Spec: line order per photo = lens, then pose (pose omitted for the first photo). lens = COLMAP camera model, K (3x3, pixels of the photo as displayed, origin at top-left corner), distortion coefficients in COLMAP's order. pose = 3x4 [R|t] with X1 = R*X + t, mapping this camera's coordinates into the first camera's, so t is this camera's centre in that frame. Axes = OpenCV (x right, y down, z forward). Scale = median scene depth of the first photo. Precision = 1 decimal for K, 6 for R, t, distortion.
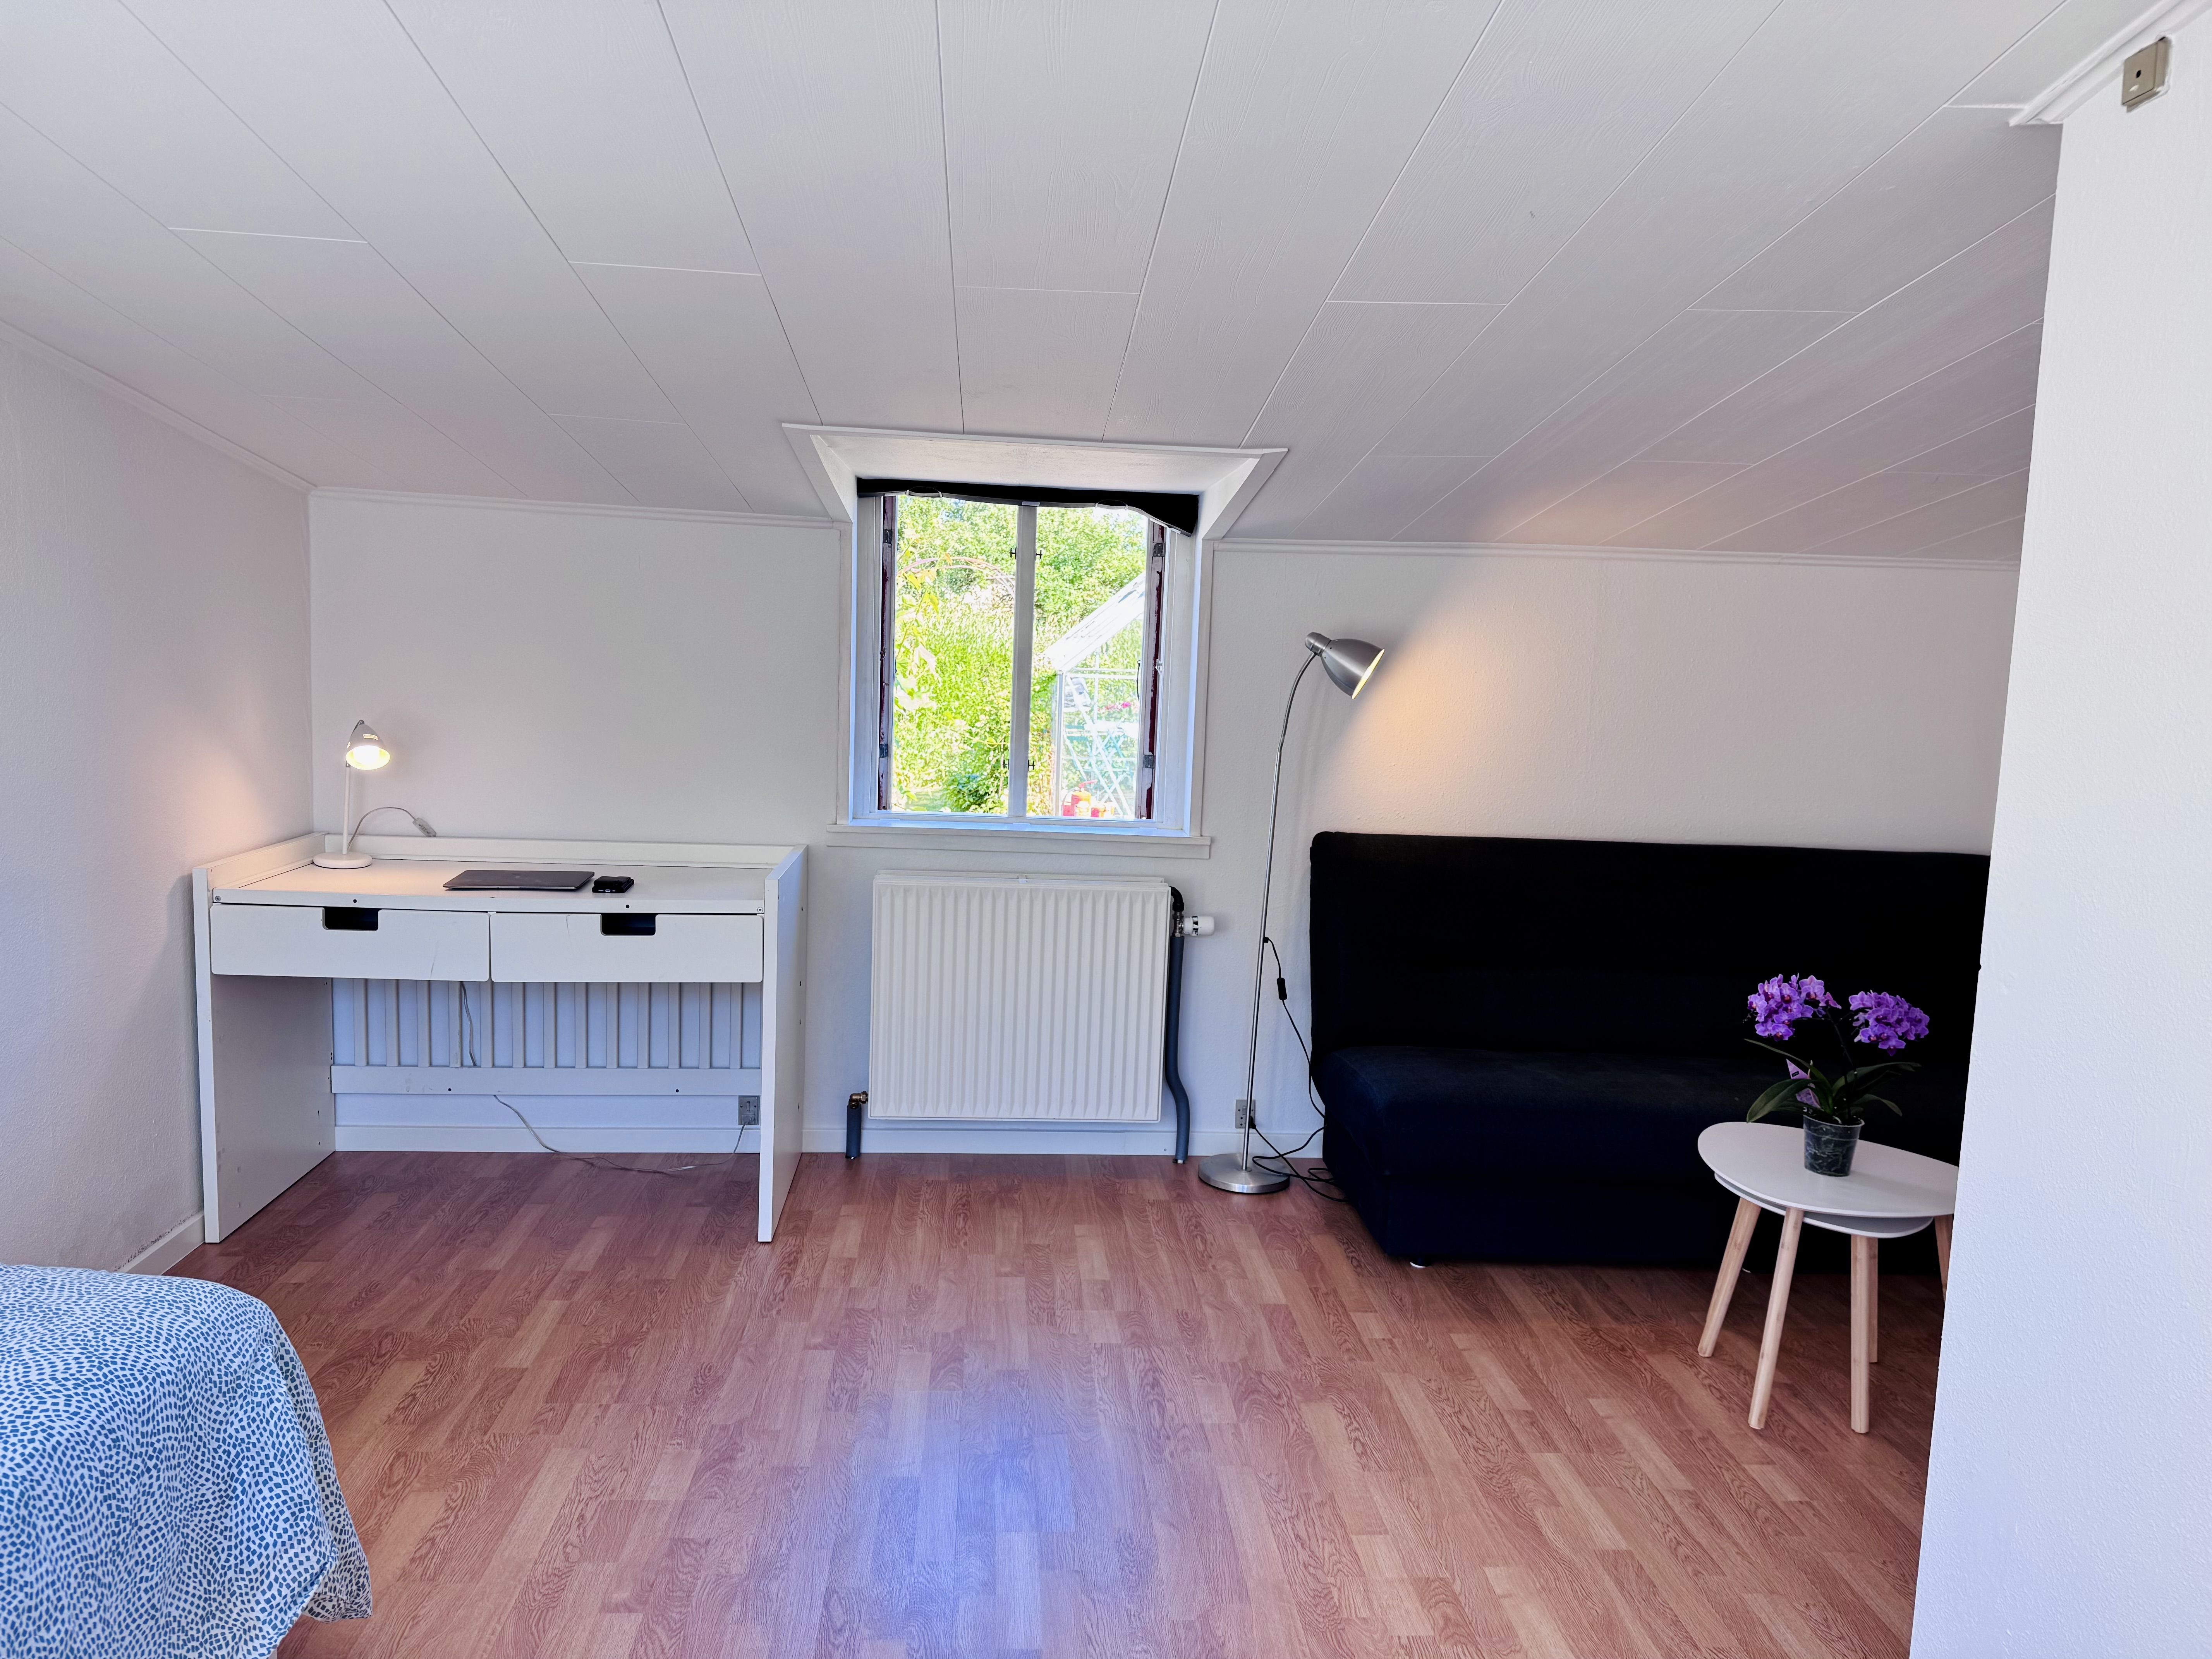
lens RADIAL K [[1535.8, 0, 1092.6], [0, 1535.8, 855.5], [0, 0, 1]] dist [0.114361, -0.198382]
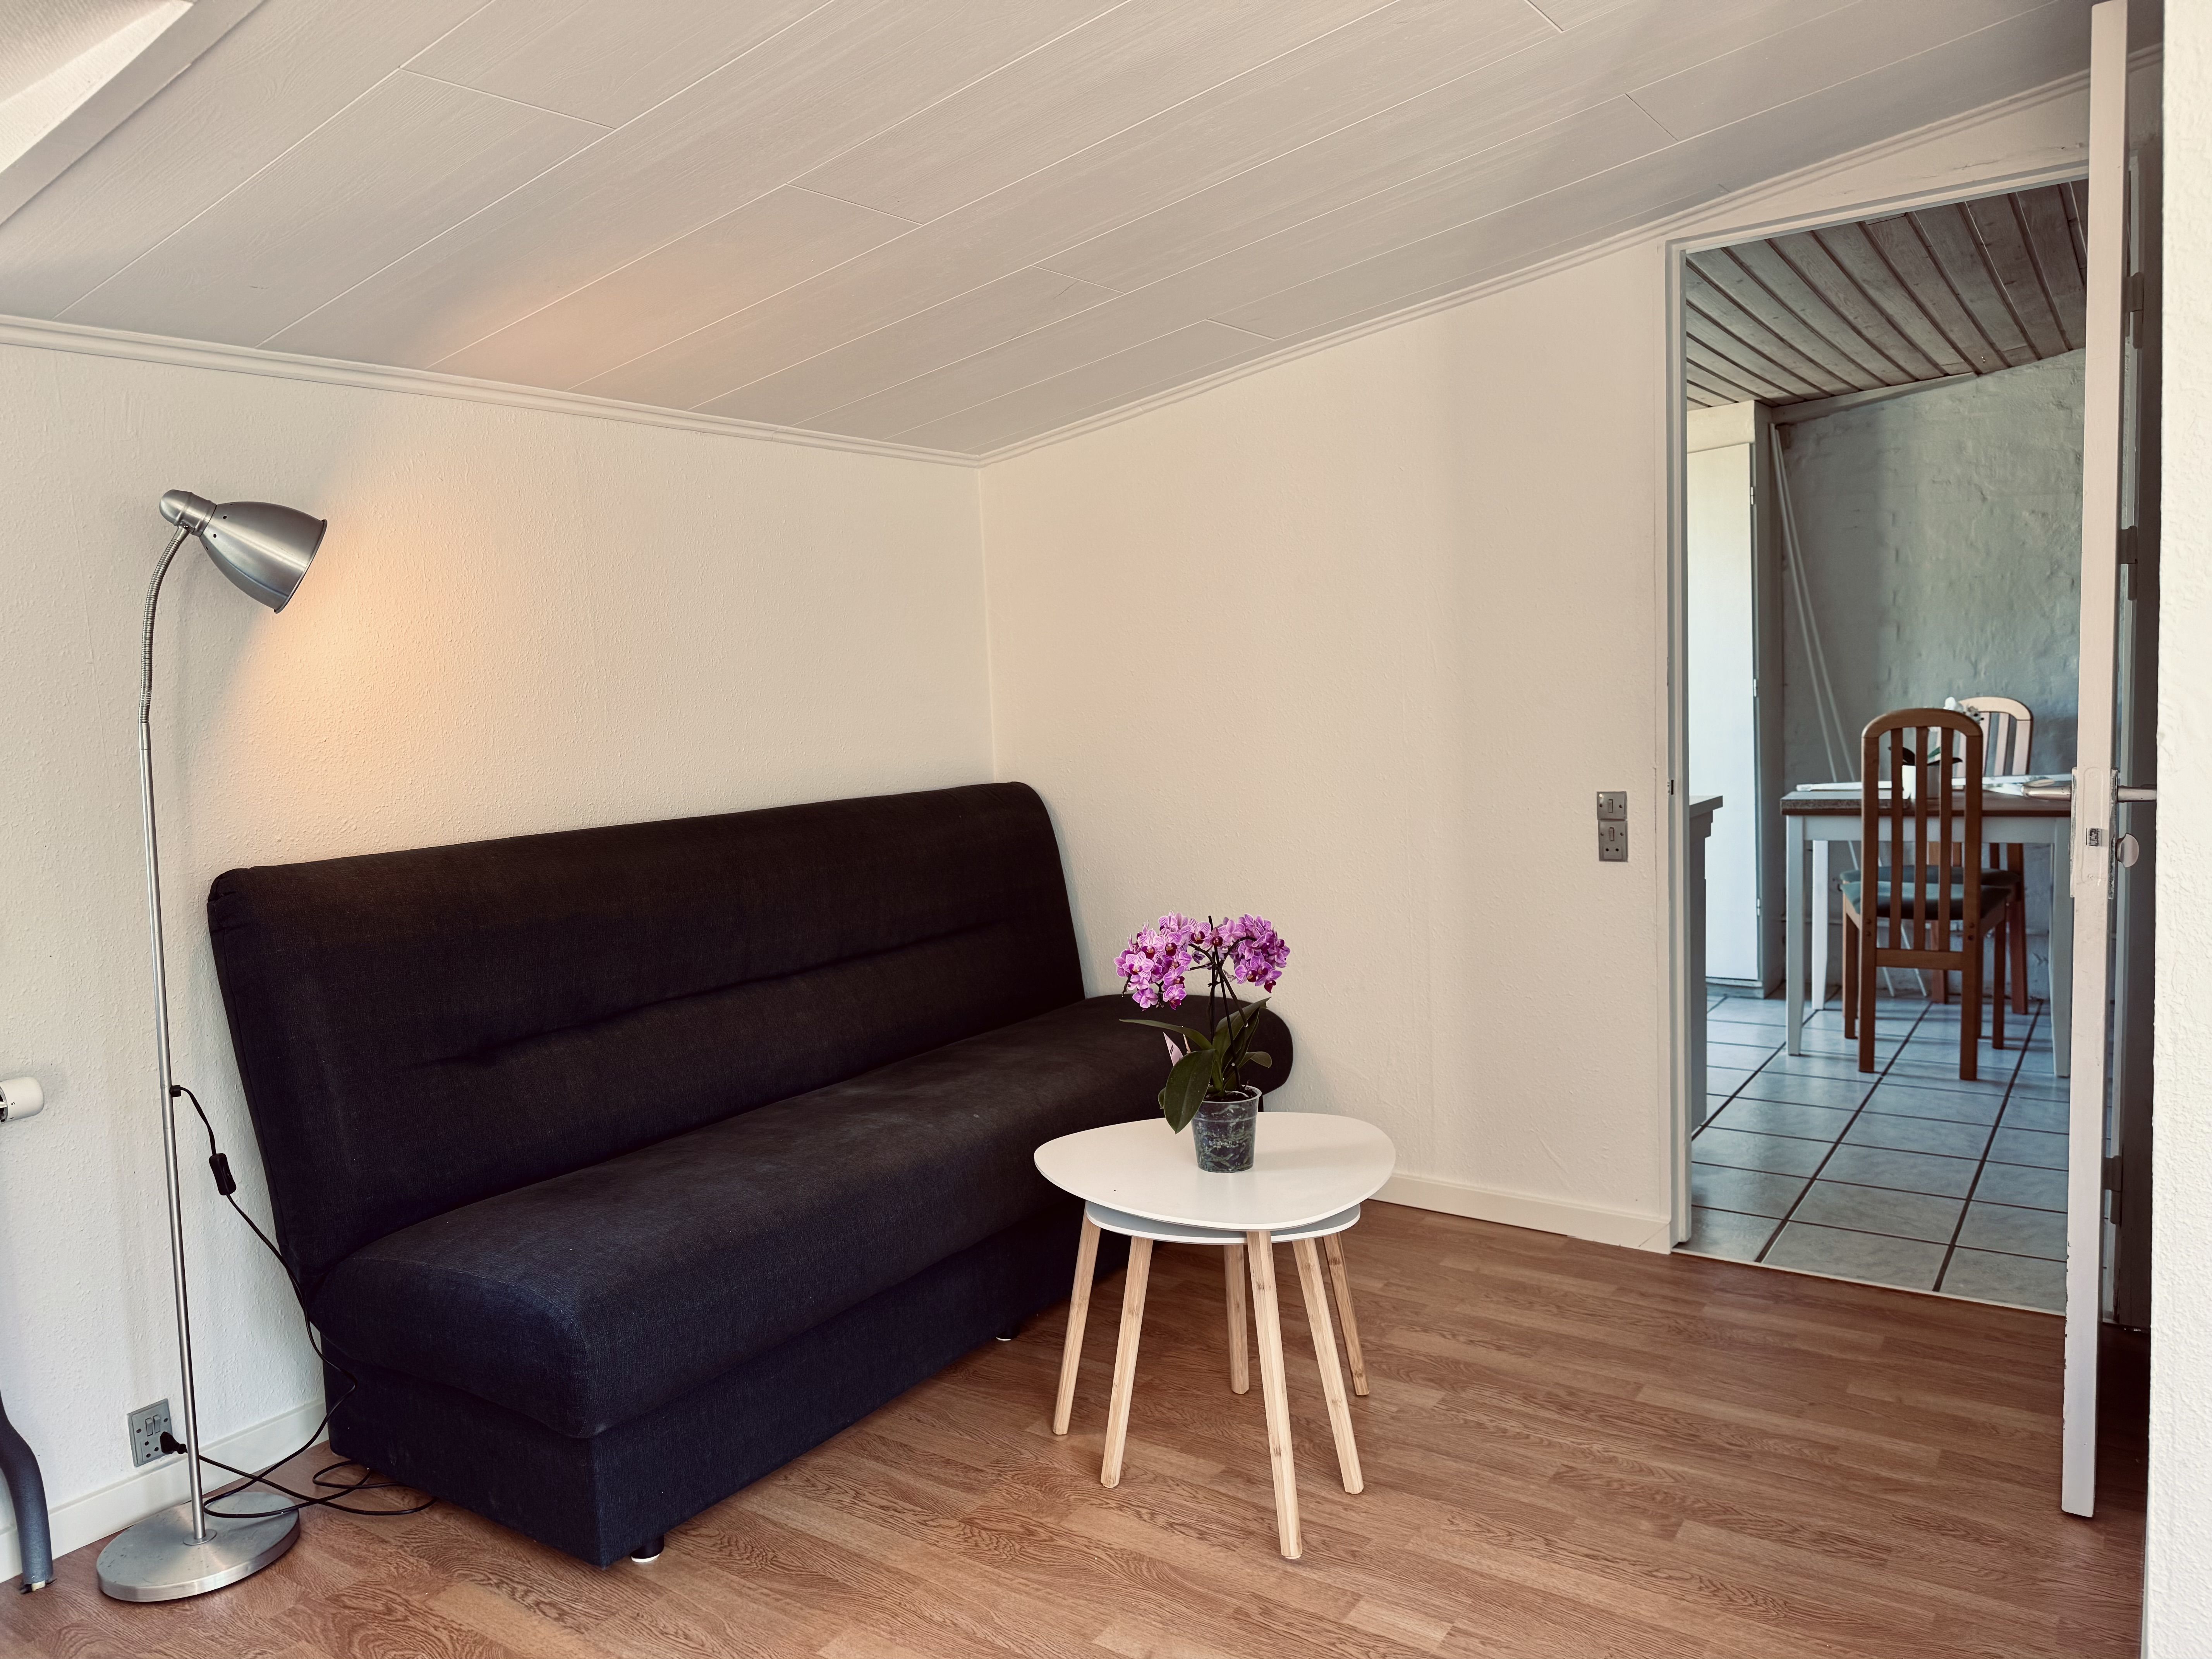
lens RADIAL K [[1552.0, 0, 1108.0], [0, 1552.0, 828.3], [0, 0, 1]] dist [0.039488, -0.043718]
pose [[0.619688, -0.140023, 0.772257, -0.098789], [0.176542, 0.983609, 0.036681, 0.004703], [-0.764735, 0.113605, 0.634251, 0.473695]]
